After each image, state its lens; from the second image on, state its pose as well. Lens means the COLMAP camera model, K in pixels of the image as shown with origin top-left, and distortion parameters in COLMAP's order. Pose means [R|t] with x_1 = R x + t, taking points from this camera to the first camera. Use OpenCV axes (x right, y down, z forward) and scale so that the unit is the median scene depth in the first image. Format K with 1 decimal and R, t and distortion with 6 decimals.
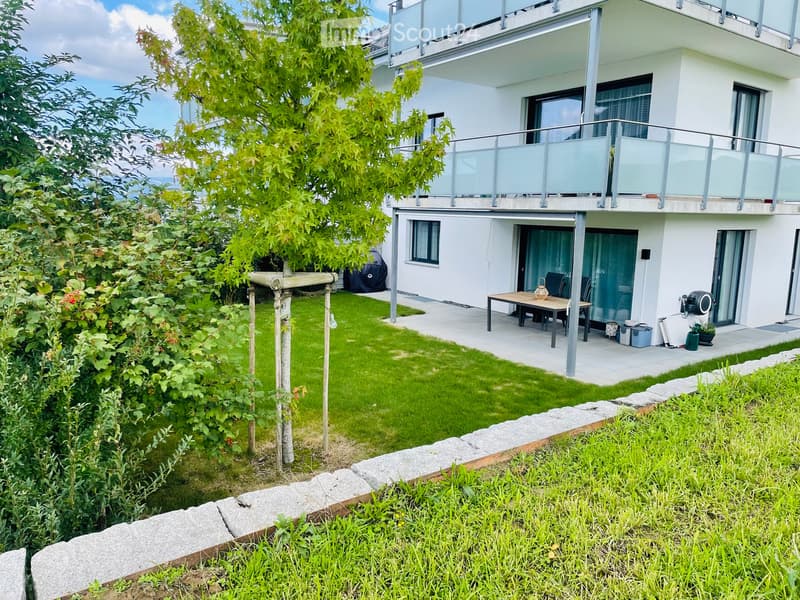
lens RADIAL K [[604.2, 0, 396.9], [0, 604.2, 297.3], [0, 0, 1]] dist [0.047981, -0.003101]
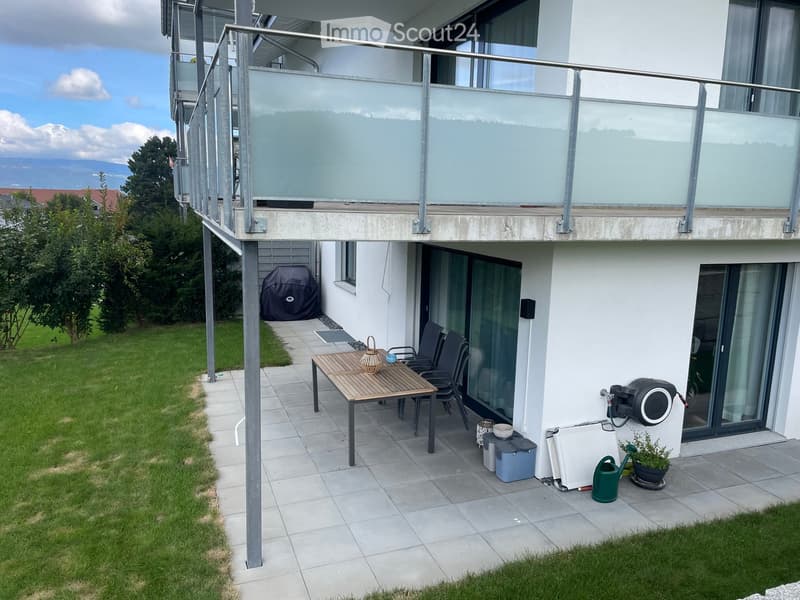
lens RADIAL K [[604.2, 0, 403.0], [0, 604.2, 301.8], [0, 0, 1]] dist [0.047981, -0.003101]
pose [[0.969356, 0.042451, -0.241966, 0.426128], [-0.038016, 0.999013, 0.022972, -0.084130], [0.242702, -0.013069, 0.970013, 0.449997]]
